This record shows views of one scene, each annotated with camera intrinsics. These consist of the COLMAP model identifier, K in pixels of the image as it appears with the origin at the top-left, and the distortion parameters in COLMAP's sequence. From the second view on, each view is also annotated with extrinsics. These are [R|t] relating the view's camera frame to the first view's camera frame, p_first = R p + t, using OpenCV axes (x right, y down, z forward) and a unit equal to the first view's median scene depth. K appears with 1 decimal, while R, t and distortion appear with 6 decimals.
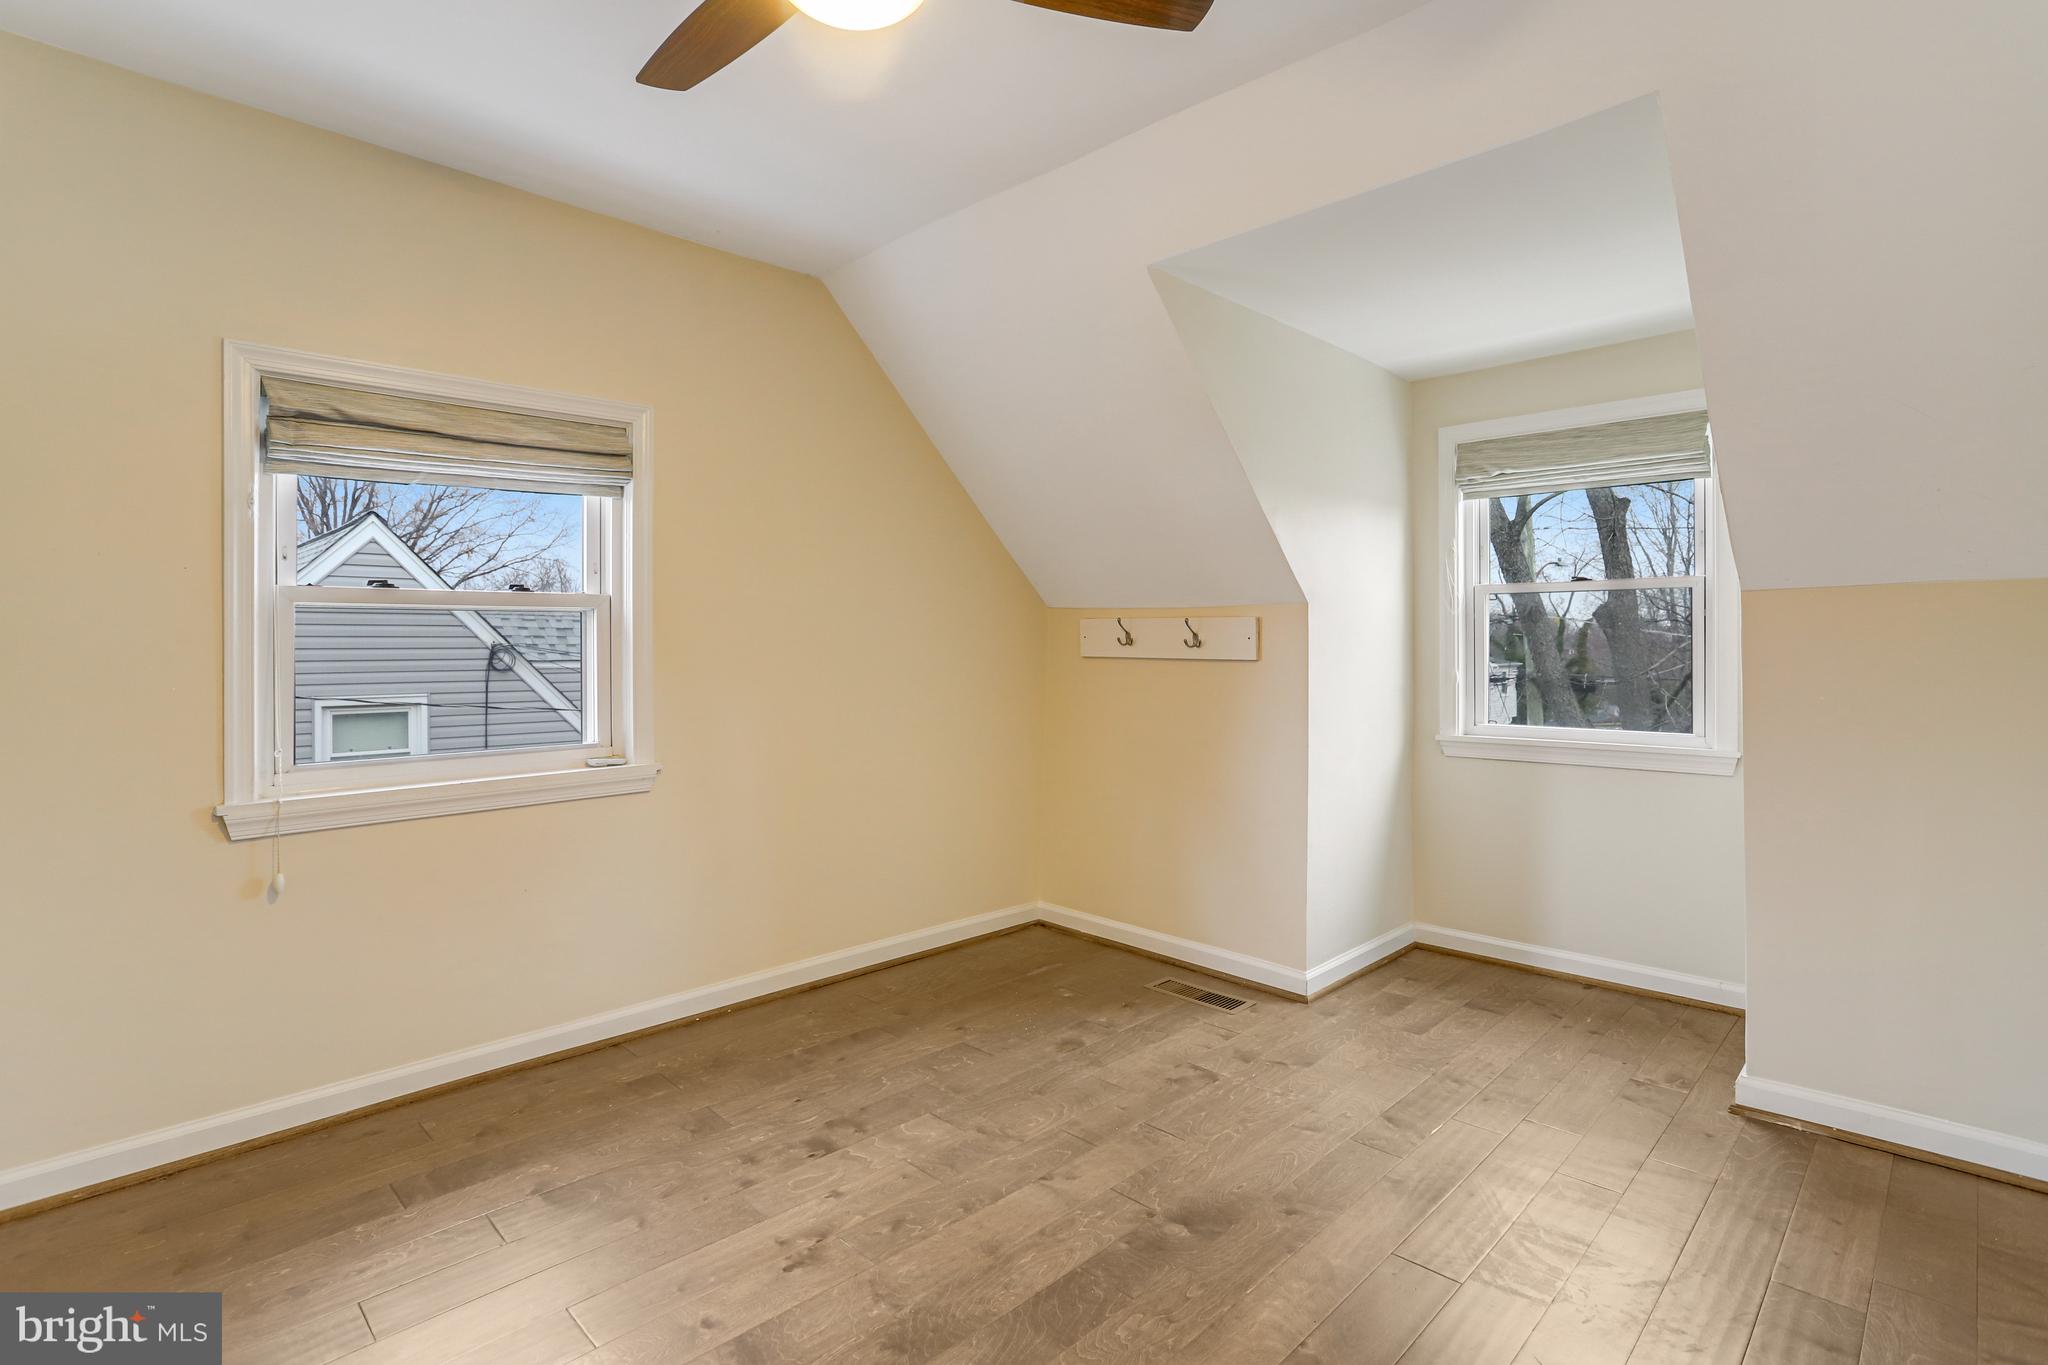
lens RADIAL K [[1000.2, 0, 1030.5], [0, 1000.2, 660.1], [0, 0, 1]] dist [-0.057019, 0.031006]
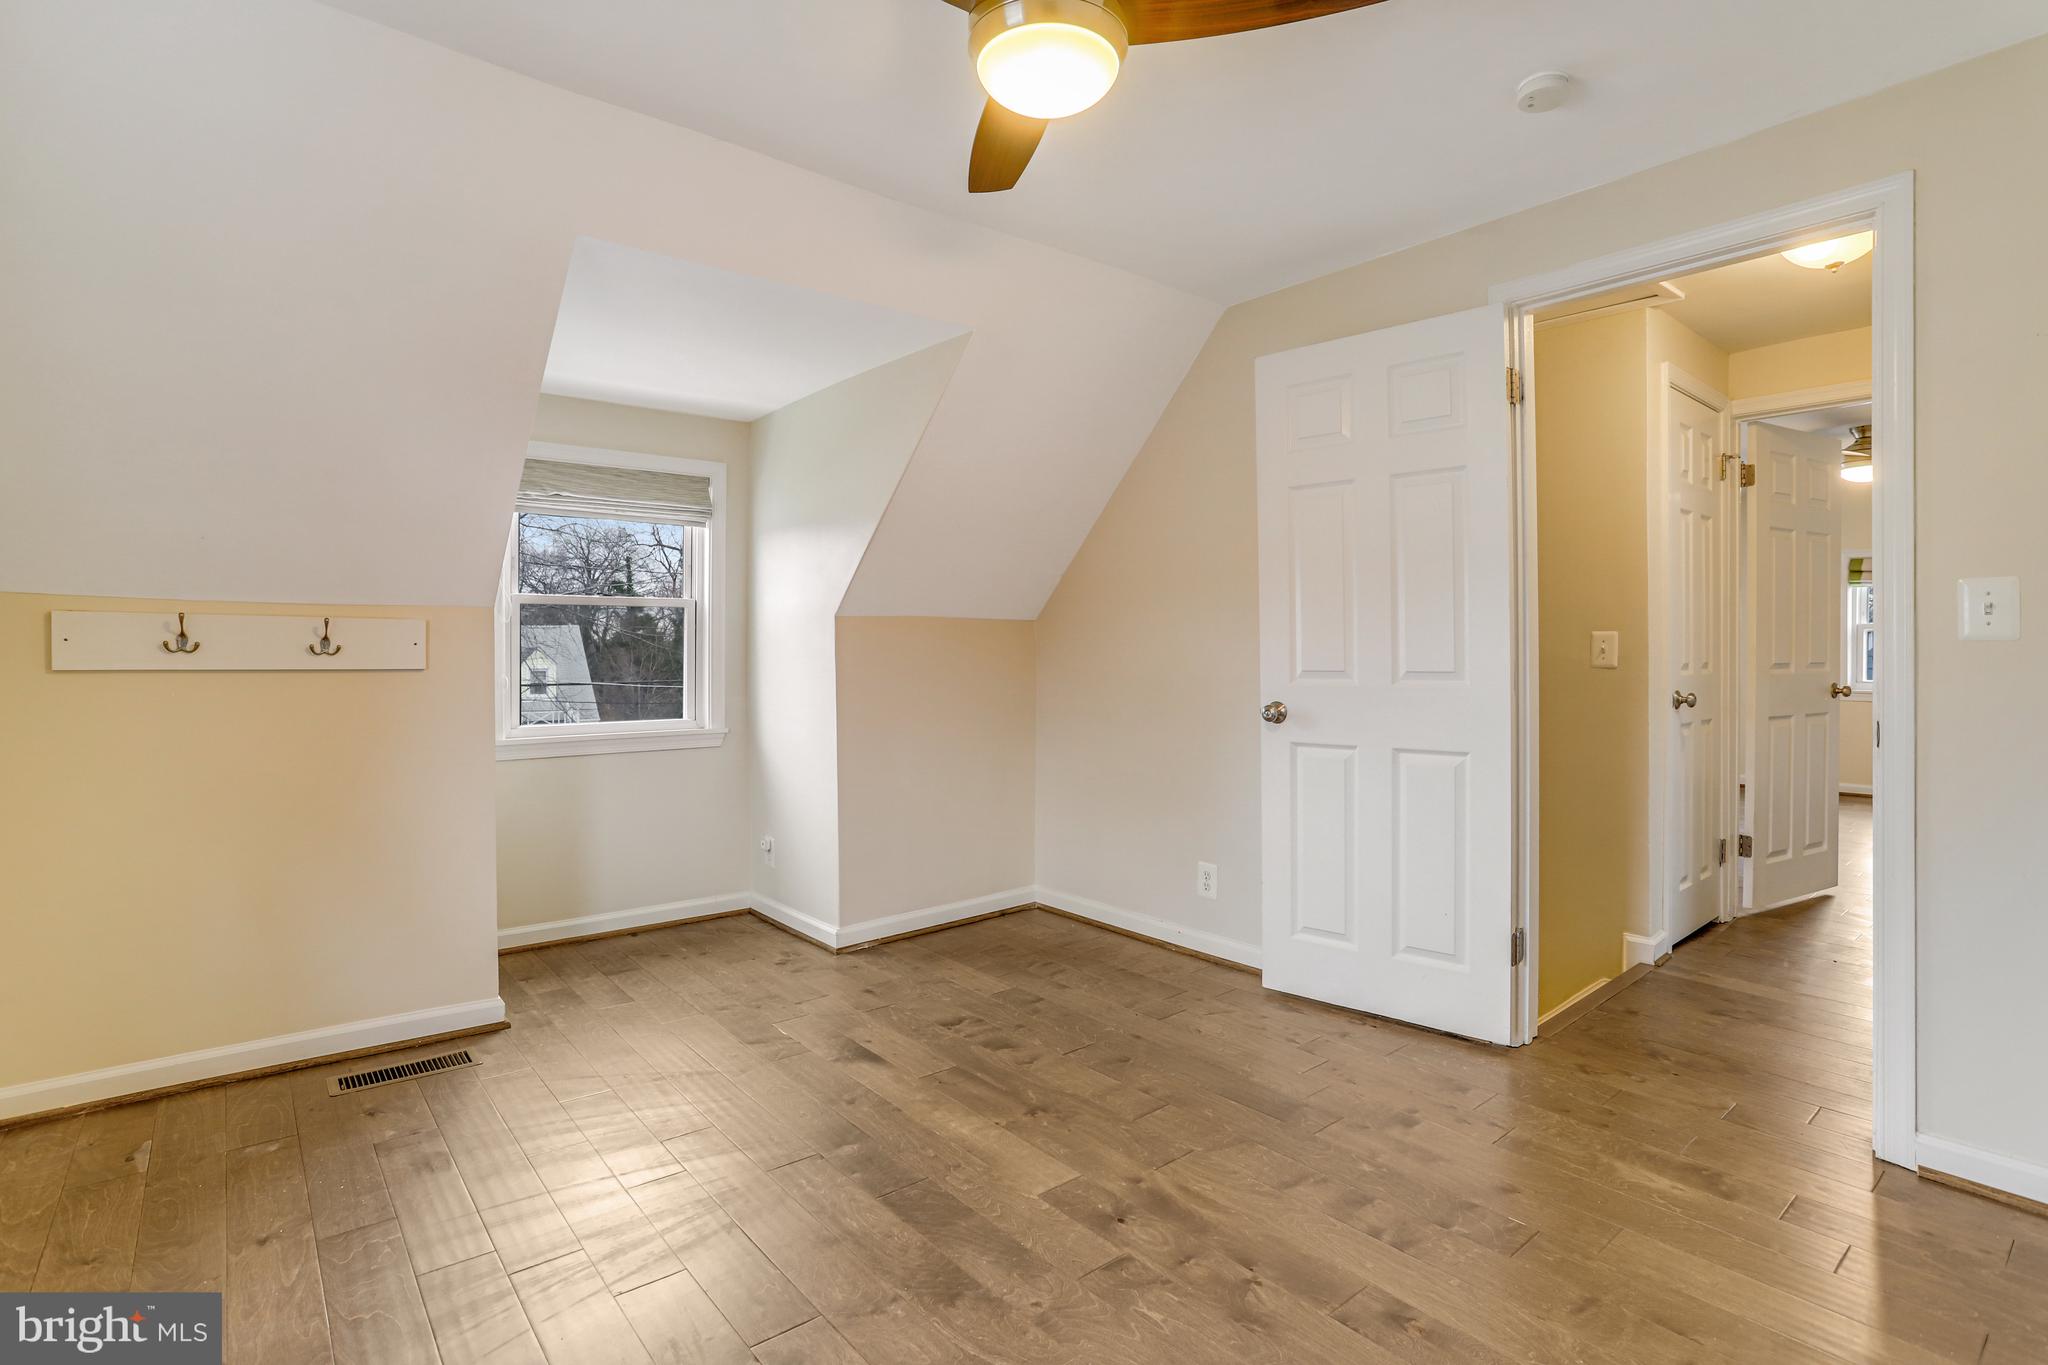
lens RADIAL K [[1000.2, 0, 1030.5], [0, 1000.2, 660.1], [0, 0, 1]] dist [-0.057019, 0.031006]
pose [[0.103613, -0.009445, 0.994573, -0.611433], [0.018363, 0.999803, 0.007581, -0.004384], [-0.994448, 0.017477, 0.103766, 0.402519]]
